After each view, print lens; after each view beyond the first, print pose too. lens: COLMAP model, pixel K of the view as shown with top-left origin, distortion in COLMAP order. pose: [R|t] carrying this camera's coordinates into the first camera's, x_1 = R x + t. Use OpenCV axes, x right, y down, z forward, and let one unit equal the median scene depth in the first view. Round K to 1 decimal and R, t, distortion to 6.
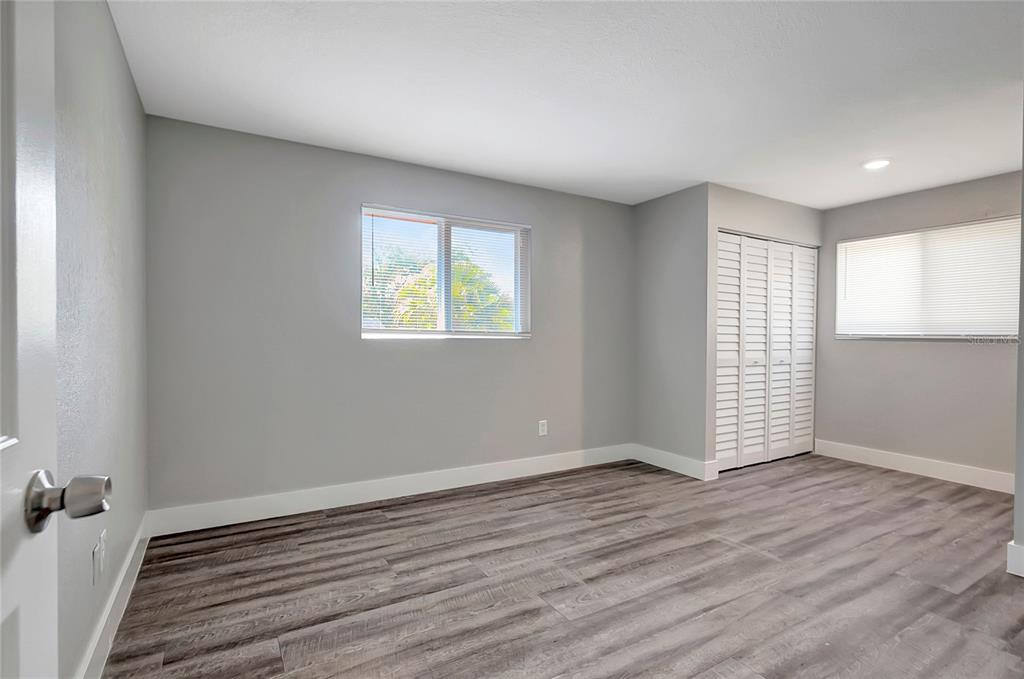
lens RADIAL K [[480.6, 0, 512.0], [0, 480.6, 339.5], [0, 0, 1]] dist [-0.000377, -0.000056]
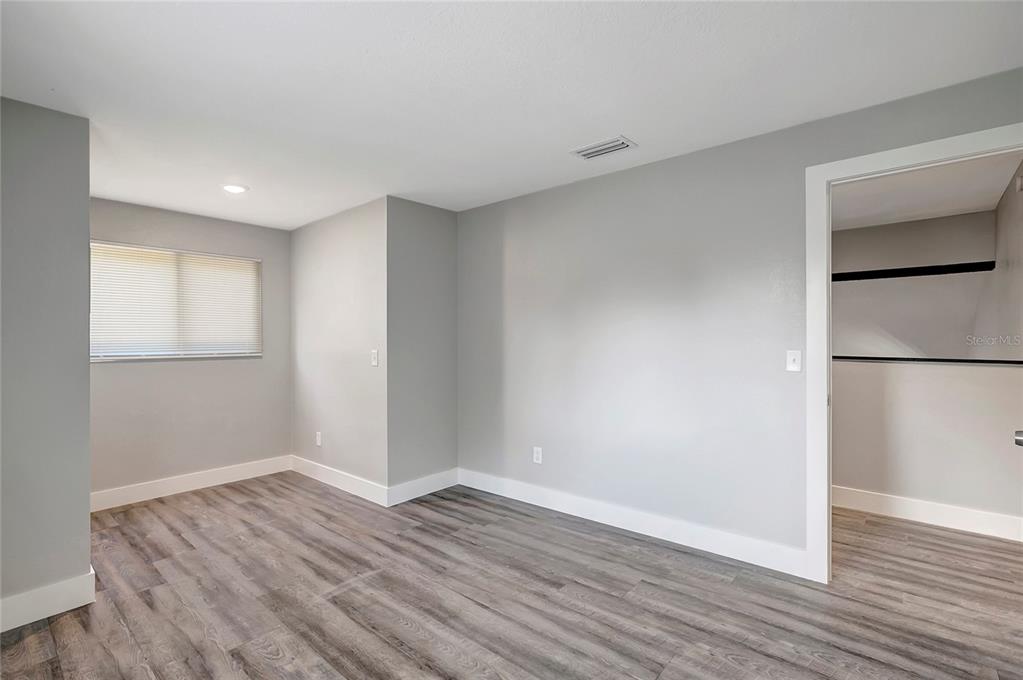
lens RADIAL K [[500.2, 0, 511.5], [0, 500.2, 340.0], [0, 0, 1]] dist [0.014149, 0.000534]
pose [[-0.309378, -0.007837, 0.950907, -0.500687], [0.018707, 0.999722, 0.014326, -0.056702], [-0.950755, 0.022221, -0.309146, 0.875742]]
